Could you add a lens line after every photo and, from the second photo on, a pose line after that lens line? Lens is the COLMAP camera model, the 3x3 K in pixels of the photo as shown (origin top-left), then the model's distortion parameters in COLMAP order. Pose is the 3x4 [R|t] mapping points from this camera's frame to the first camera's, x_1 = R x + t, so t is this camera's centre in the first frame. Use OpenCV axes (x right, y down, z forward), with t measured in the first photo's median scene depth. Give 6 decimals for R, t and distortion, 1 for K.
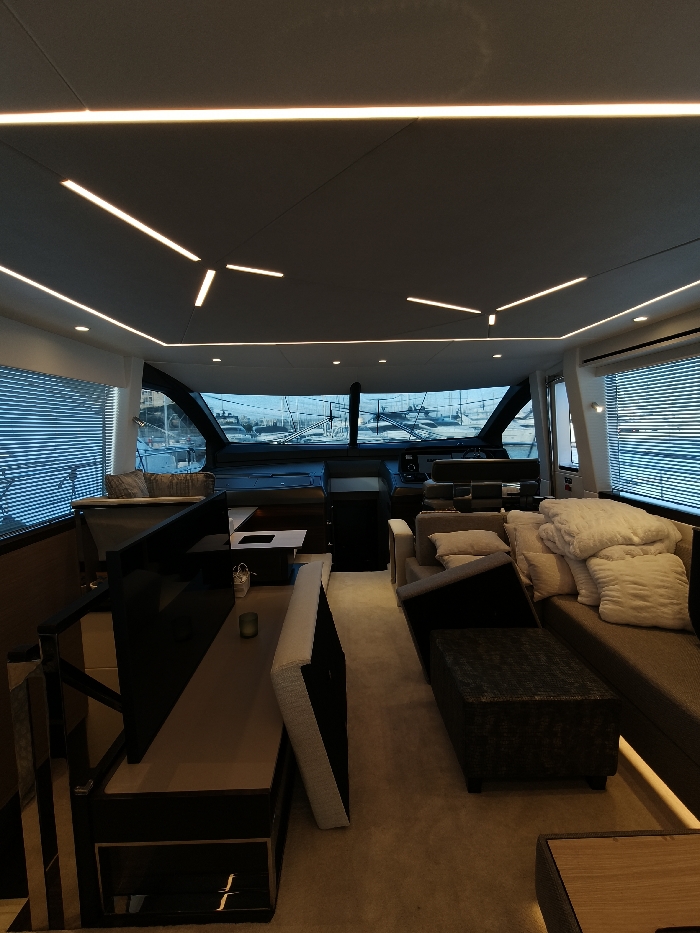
lens RADIAL K [[410.8, 0, 346.2], [0, 410.8, 474.2], [0, 0, 1]] dist [-0.000526, 0.000149]
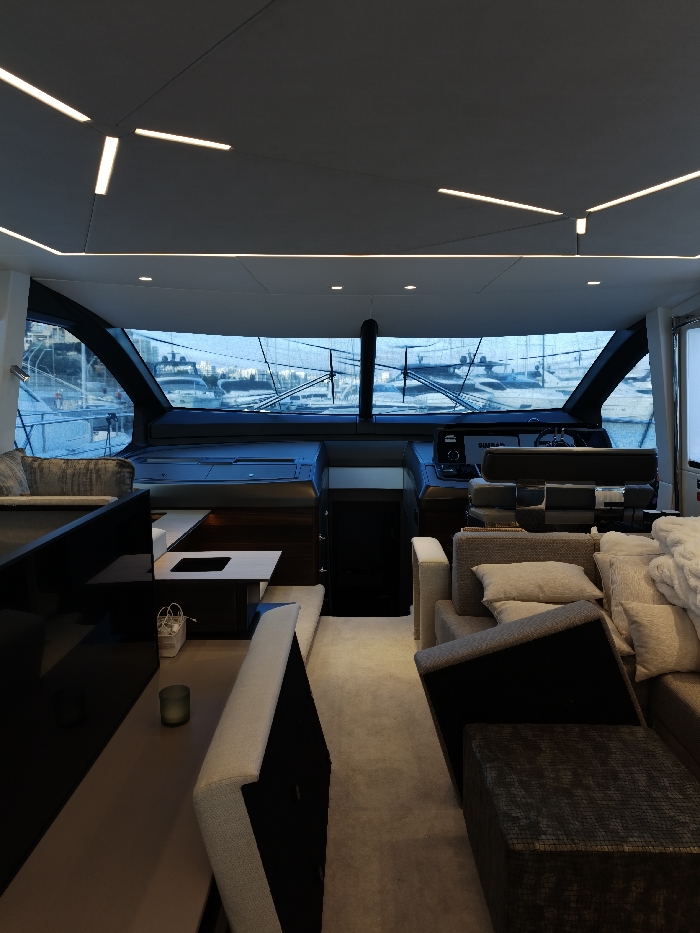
lens RADIAL K [[638.4, 0, 350.0], [0, 638.4, 466.5], [0, 0, 1]] dist [0.006764, -0.004832]
pose [[0.999398, 0.030584, -0.016348, 0.025931], [-0.030360, 0.999444, 0.013771, -0.014391], [0.016760, -0.013266, 0.999772, 0.022563]]
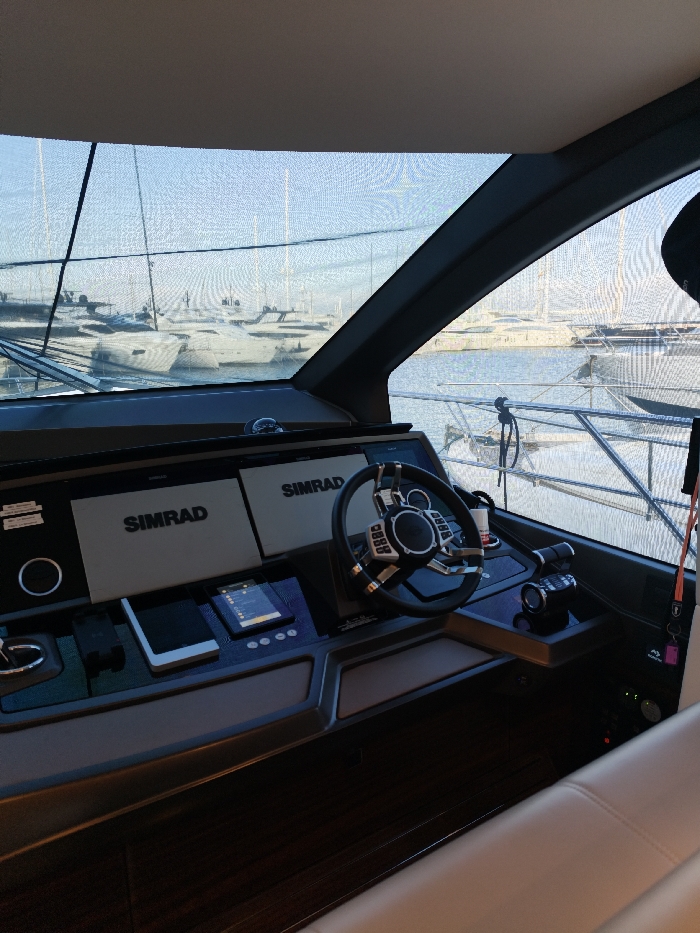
lens RADIAL K [[638.4, 0, 350.0], [0, 638.4, 466.5], [0, 0, 1]] dist [0.006764, -0.004832]
pose [[0.843244, -0.094585, 0.529144, 0.214712], [0.045599, 0.993436, 0.104911, -0.147844], [-0.535593, -0.064337, 0.842022, 1.153423]]
